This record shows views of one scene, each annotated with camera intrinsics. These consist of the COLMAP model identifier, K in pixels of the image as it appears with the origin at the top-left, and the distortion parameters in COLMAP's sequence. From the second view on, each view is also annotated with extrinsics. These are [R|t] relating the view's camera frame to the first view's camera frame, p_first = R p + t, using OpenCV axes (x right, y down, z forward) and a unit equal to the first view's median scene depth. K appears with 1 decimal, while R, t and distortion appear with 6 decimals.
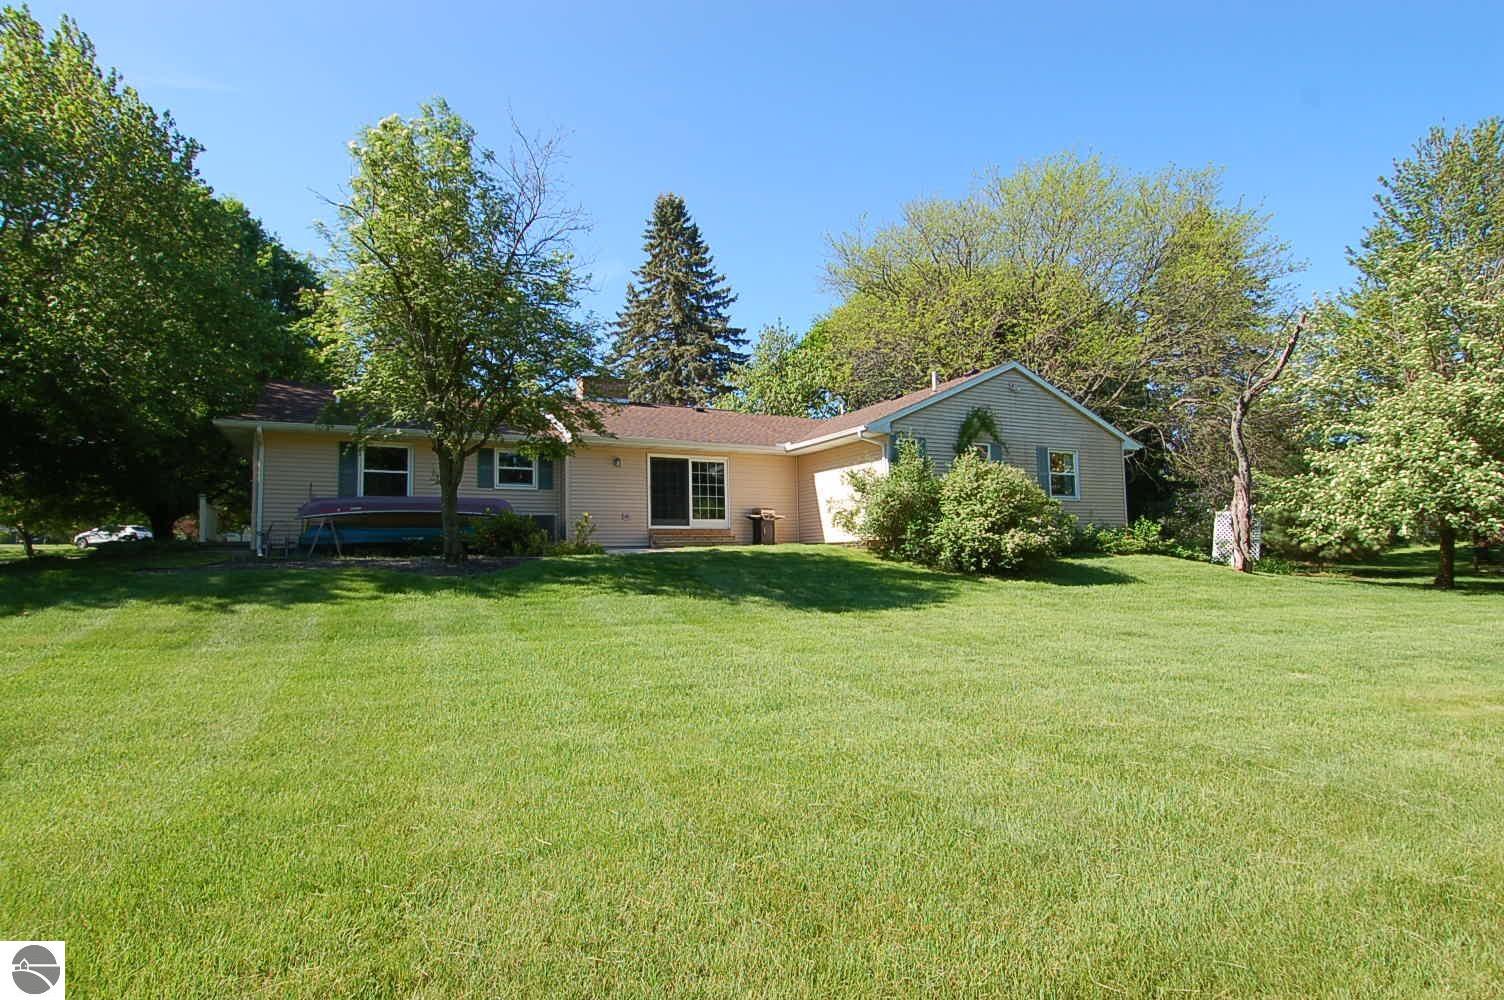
lens RADIAL K [[740.3, 0, 752.0], [0, 740.3, 500.0], [0, 0, 1]] dist [0.000829, -0.000094]
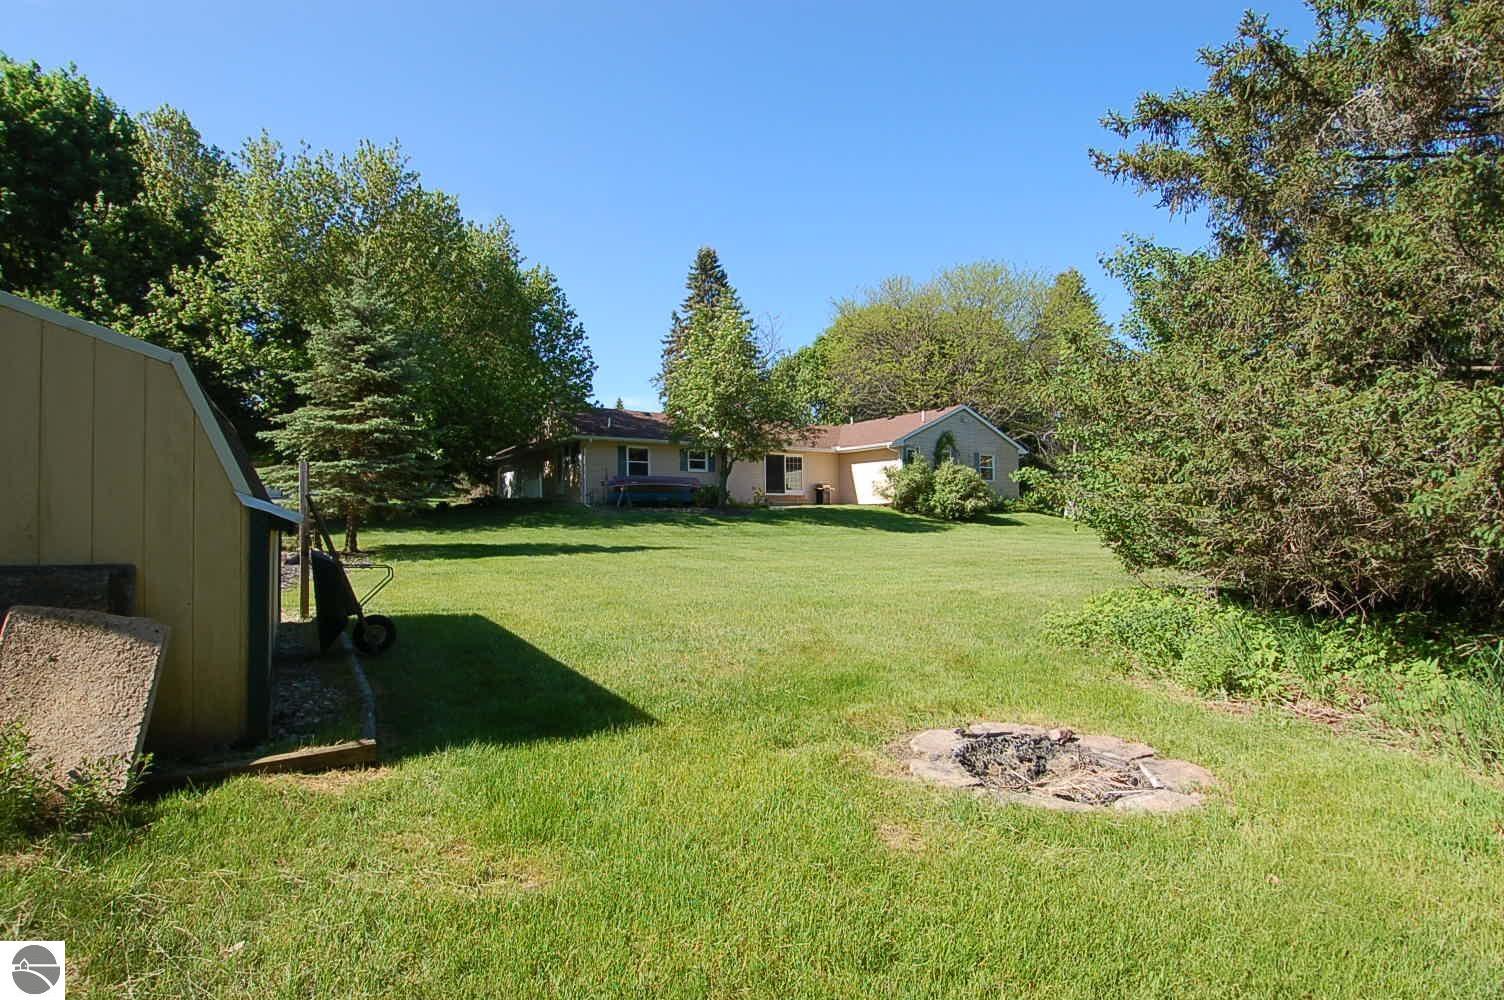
lens RADIAL K [[740.3, 0, 752.0], [0, 740.3, 500.0], [0, 0, 1]] dist [0.000829, -0.000094]
pose [[0.989883, 0.012593, 0.141326, -0.475134], [-0.019866, 0.998543, 0.050171, -0.042227], [-0.140488, -0.052471, 0.988691, -0.837733]]
